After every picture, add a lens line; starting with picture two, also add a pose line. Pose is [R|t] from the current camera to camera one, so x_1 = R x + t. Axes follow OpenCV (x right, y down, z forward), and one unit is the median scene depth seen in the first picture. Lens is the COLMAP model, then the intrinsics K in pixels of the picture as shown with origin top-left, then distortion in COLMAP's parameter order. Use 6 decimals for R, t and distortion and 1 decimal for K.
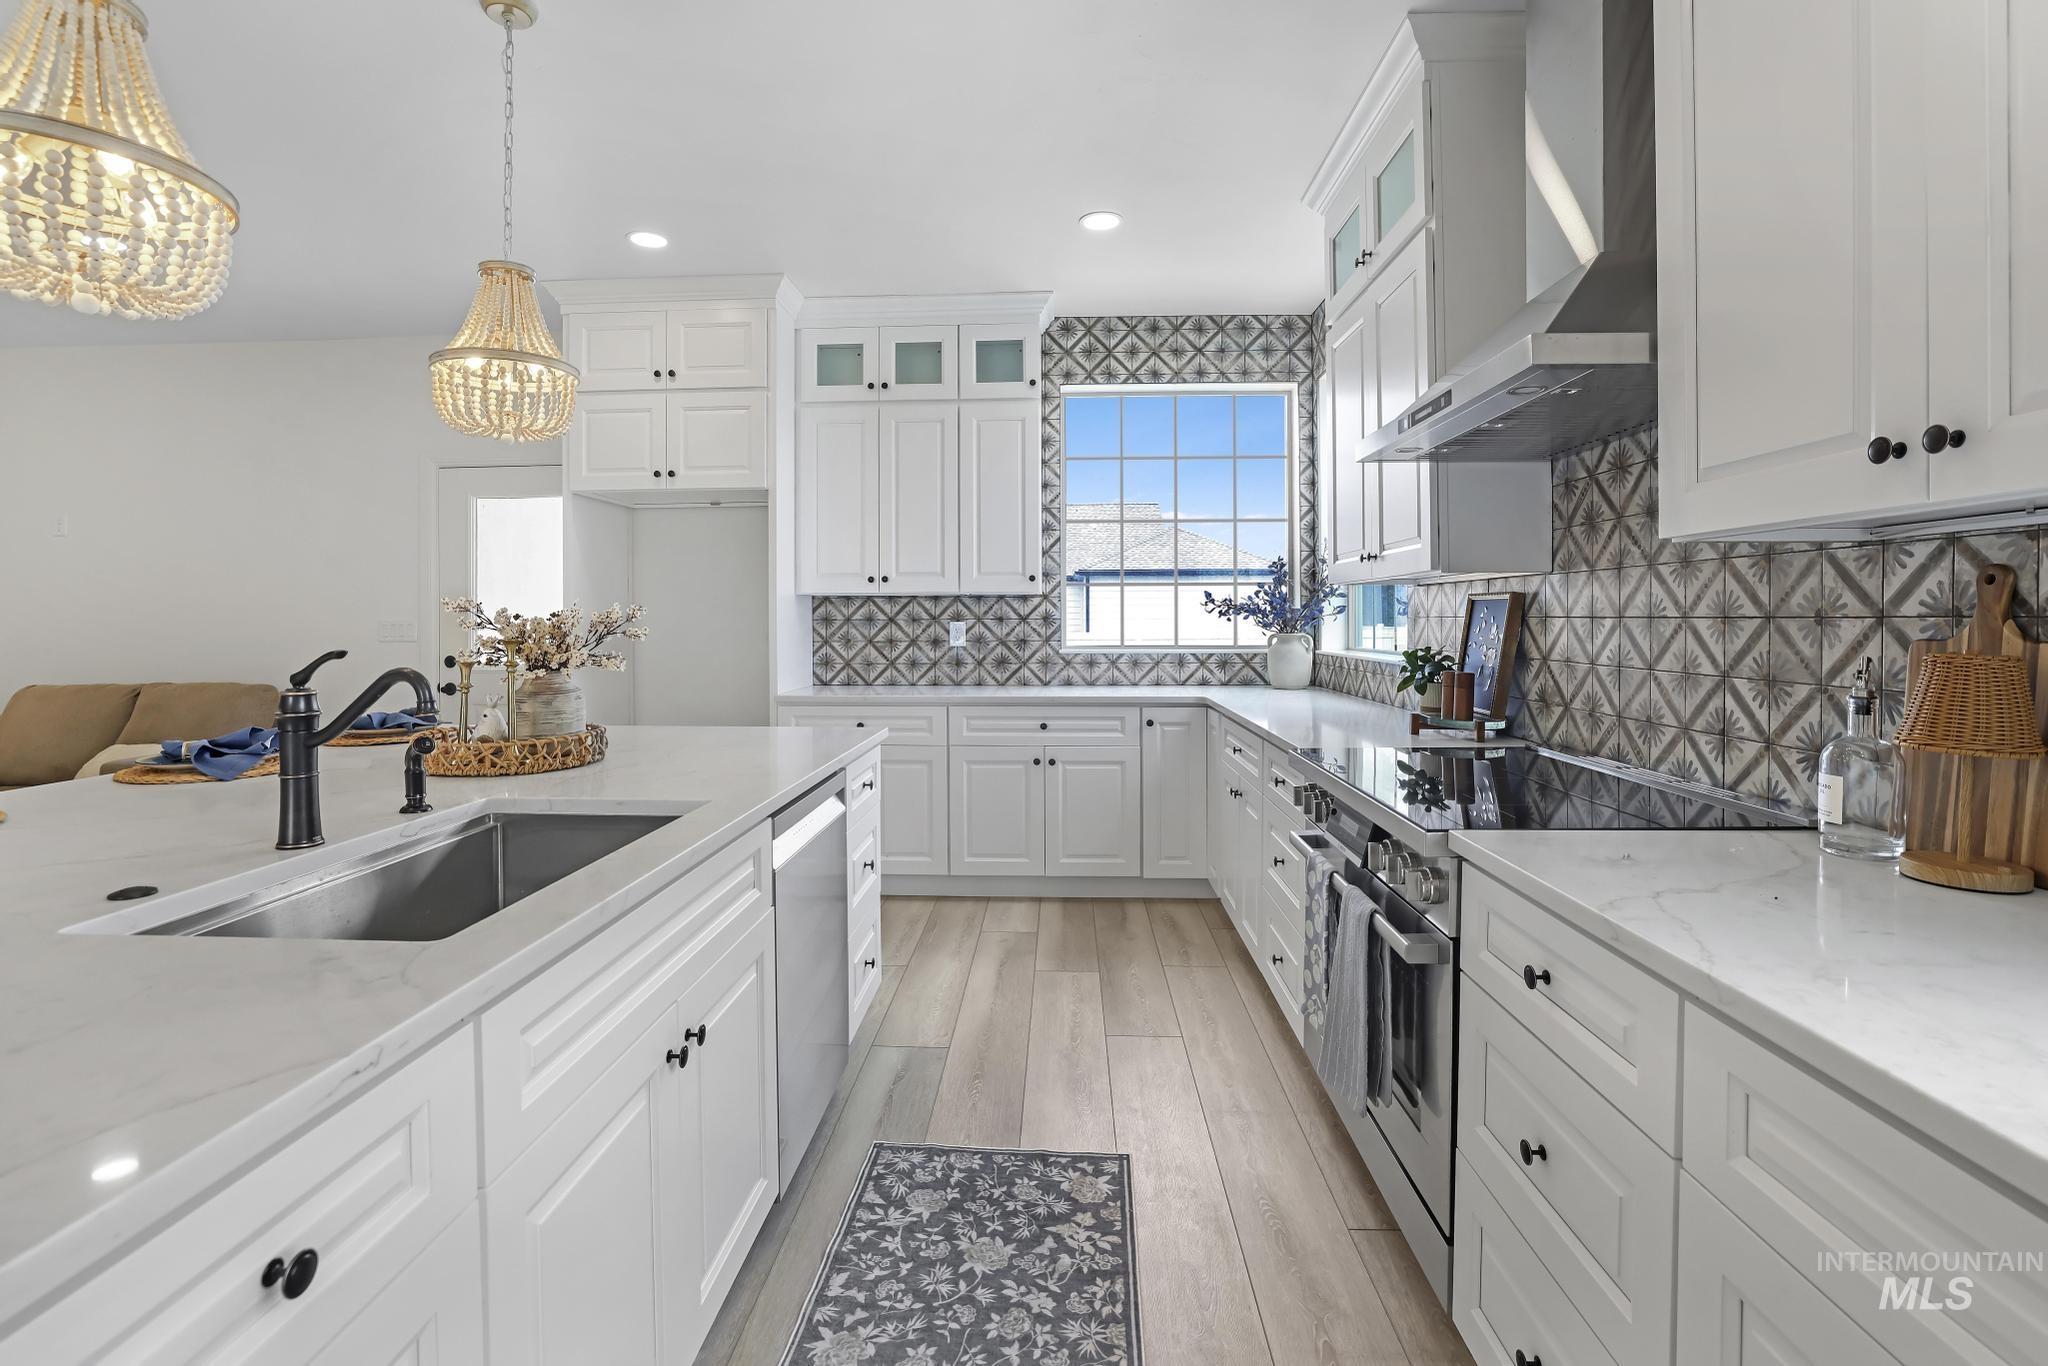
lens RADIAL K [[930.8, 0, 1021.8], [0, 930.8, 617.0], [0, 0, 1]] dist [-0.004826, 0.001614]
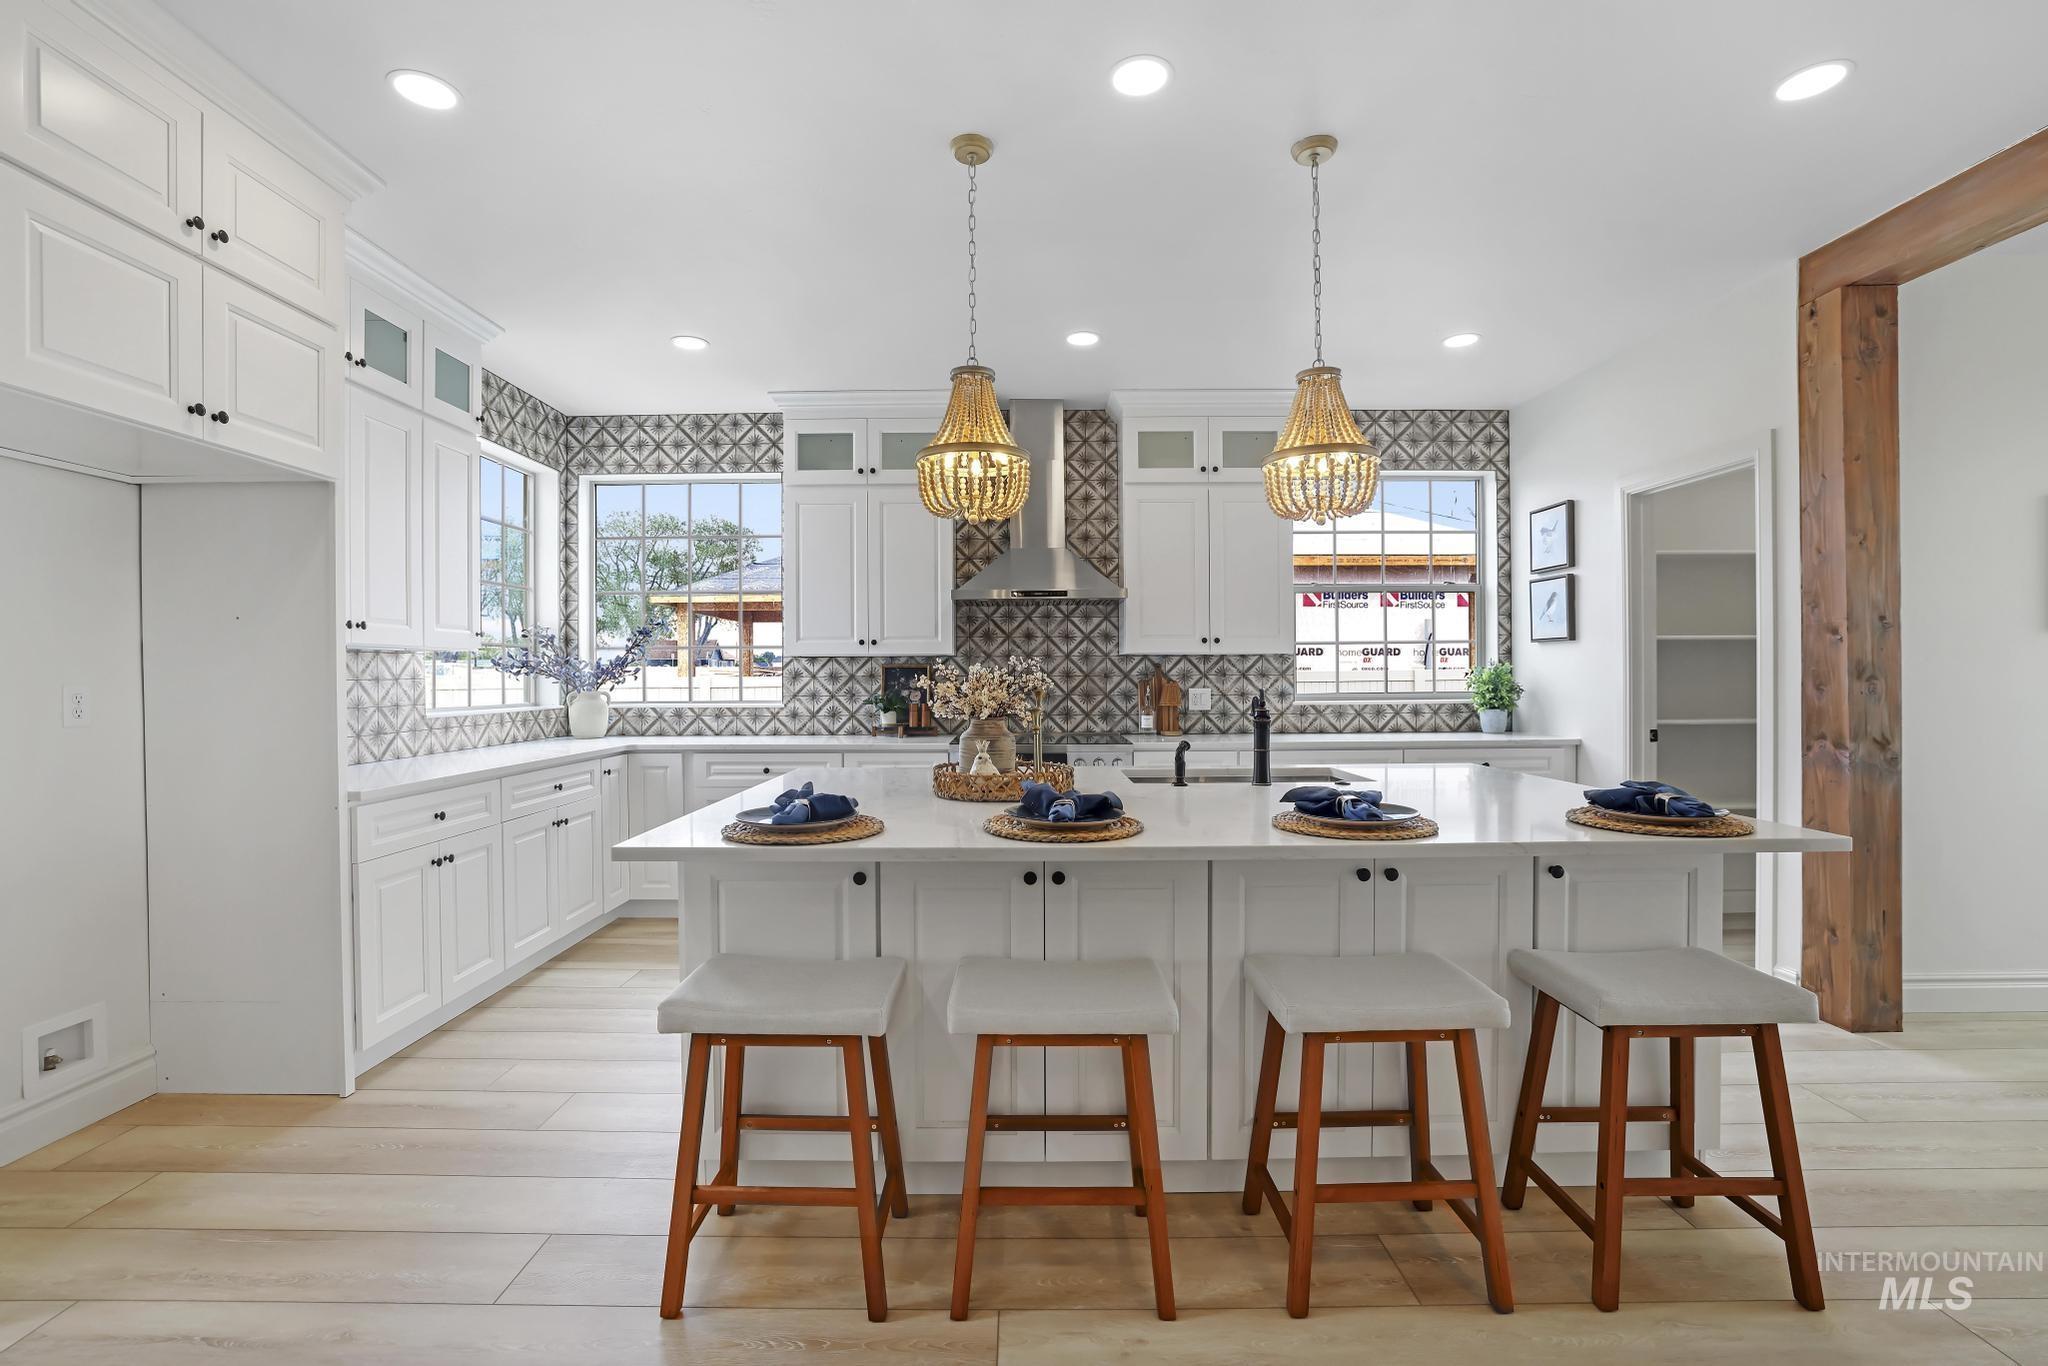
lens RADIAL K [[902.5, 0, 1015.5], [0, 902.5, 680.0], [0, 0, 1]] dist [-0.041896, 0.013420]
pose [[-0.039391, -0.002628, 0.999220, -0.863784], [0.002419, 0.999993, 0.002725, 0.002162], [-0.999221, 0.002525, -0.039384, 0.508612]]
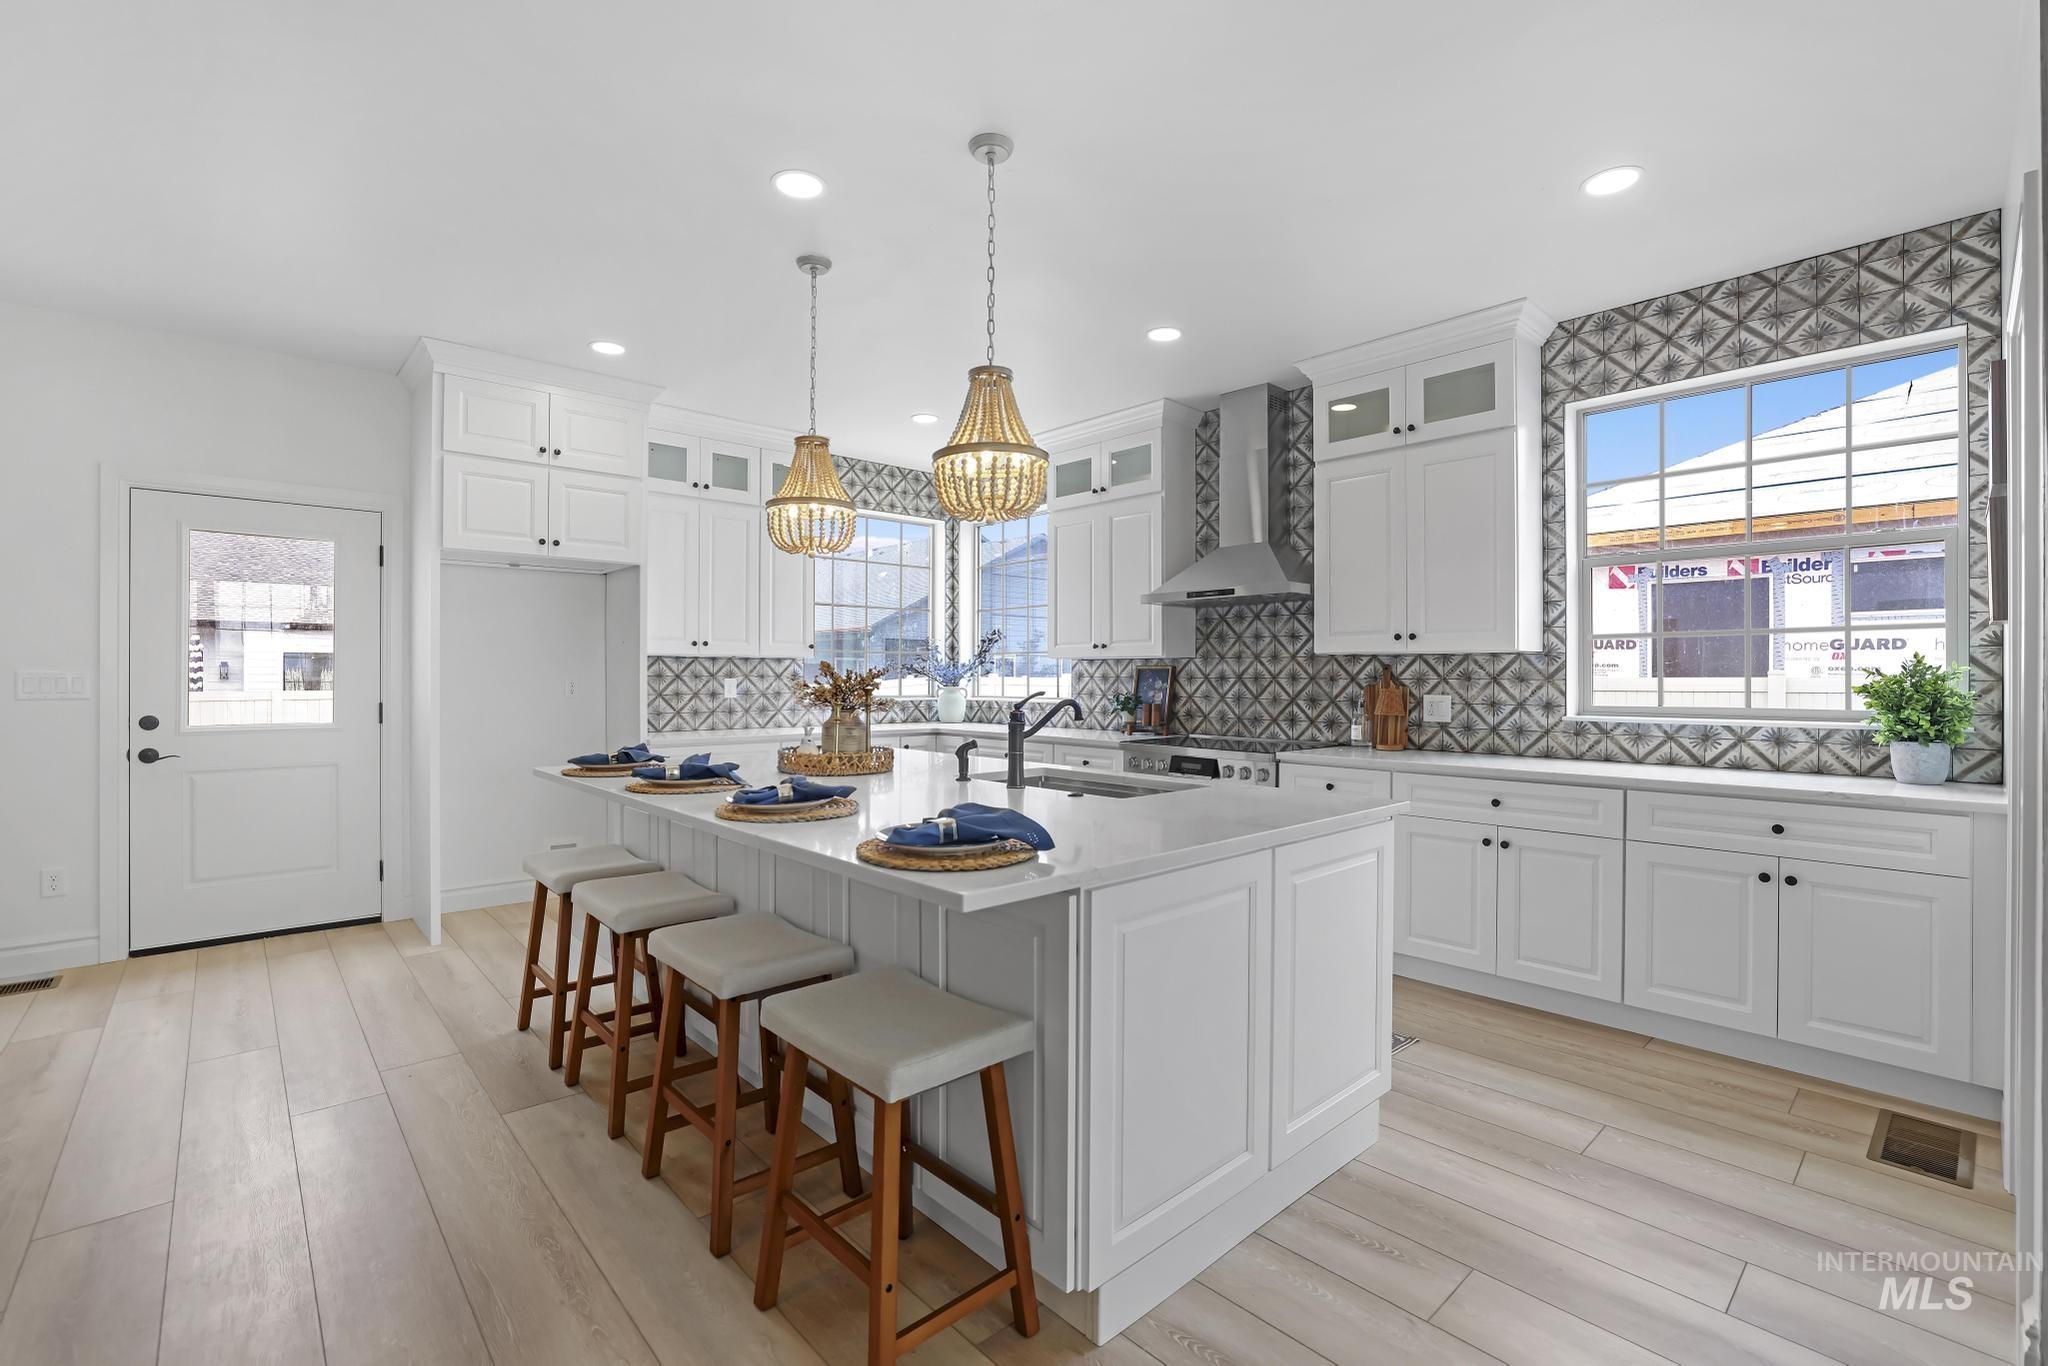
lens RADIAL K [[902.5, 0, 1013.0], [0, 902.5, 678.3], [0, 0, 1]] dist [-0.041896, 0.013420]
pose [[0.713117, 0.003875, 0.701034, -0.686455], [-0.007068, 0.999974, 0.001662, 0.000572], [-0.701010, -0.006141, 0.713125, -0.132799]]
